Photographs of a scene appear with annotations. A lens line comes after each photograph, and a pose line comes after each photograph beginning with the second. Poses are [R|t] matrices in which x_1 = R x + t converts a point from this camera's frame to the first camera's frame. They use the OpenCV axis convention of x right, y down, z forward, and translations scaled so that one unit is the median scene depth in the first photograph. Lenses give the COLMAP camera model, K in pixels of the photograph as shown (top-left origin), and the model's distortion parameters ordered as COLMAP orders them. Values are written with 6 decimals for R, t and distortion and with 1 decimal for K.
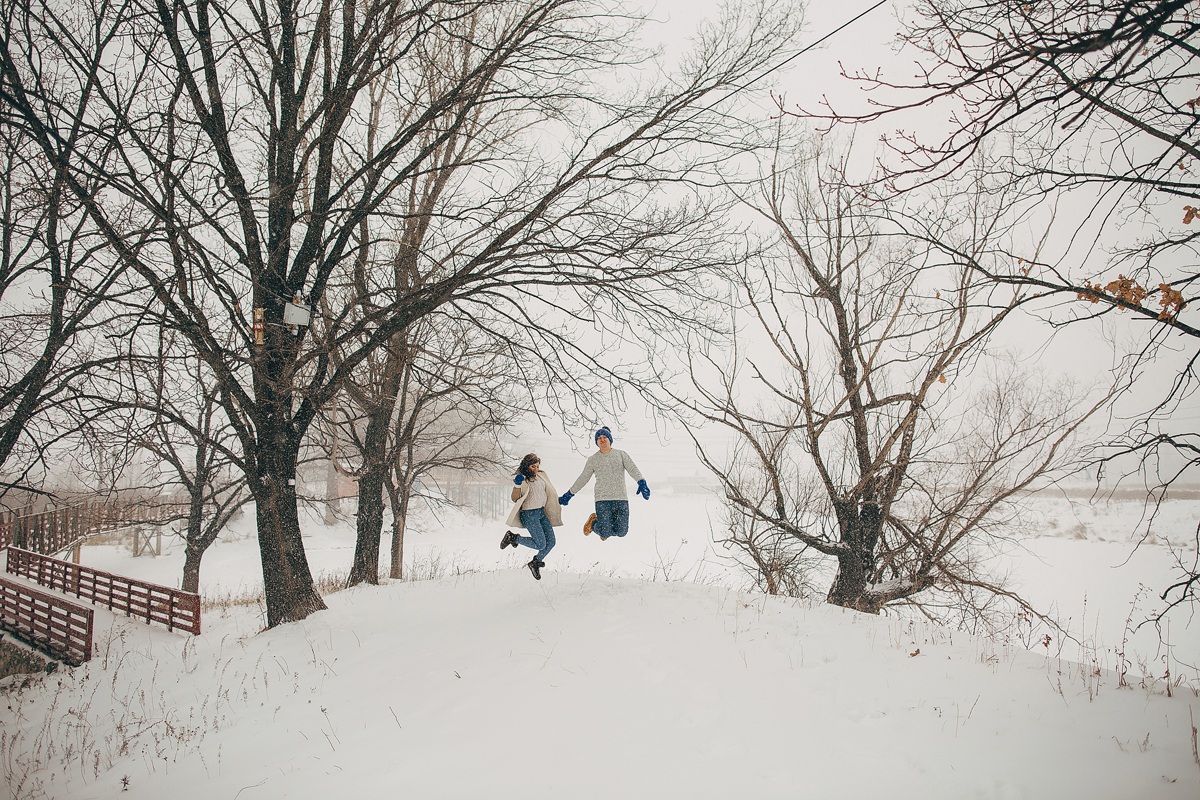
lens RADIAL K [[824.9, 0, 603.8], [0, 824.9, 385.5], [0, 0, 1]] dist [-0.048531, 0.041503]
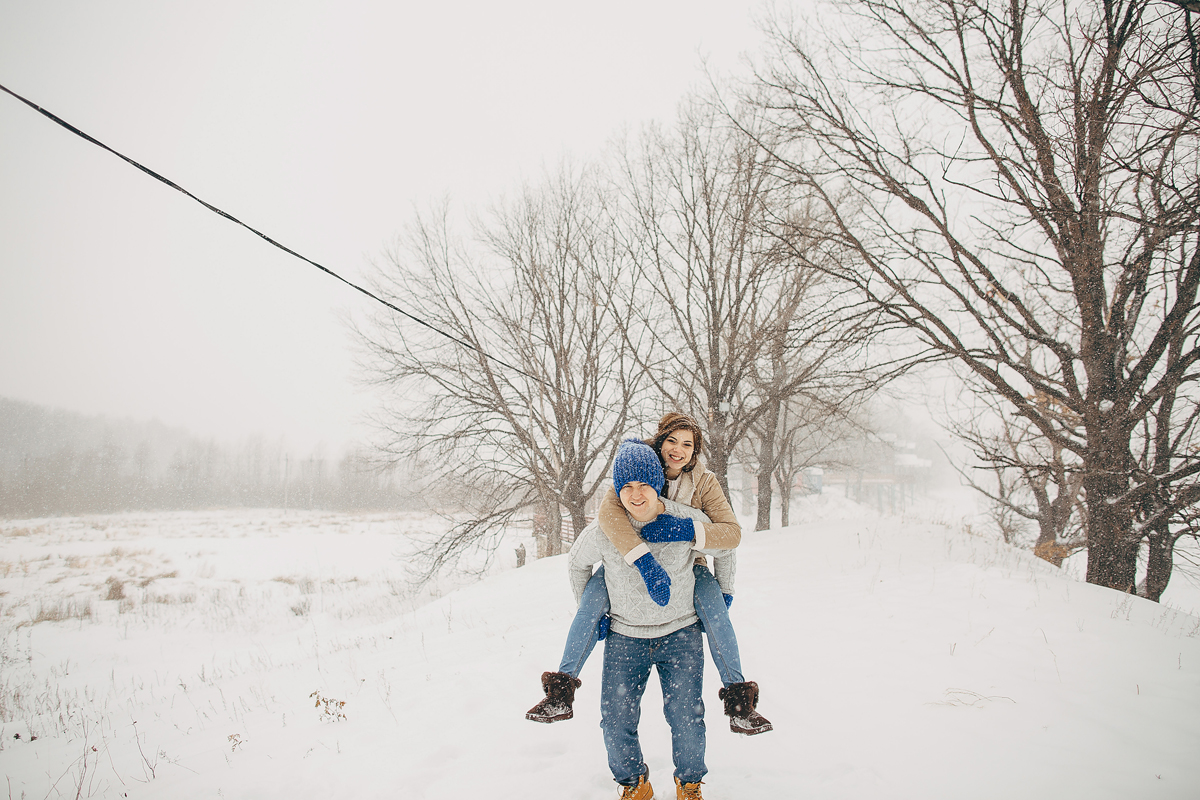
lens RADIAL K [[824.9, 0, 603.8], [0, 824.9, 385.5], [0, 0, 1]] dist [-0.048531, 0.041503]
pose [[0.882035, -0.049521, -0.468574, 0.288354], [0.049882, 0.998687, -0.011647, -0.087068], [0.468535, -0.013100, 0.883348, -0.833179]]
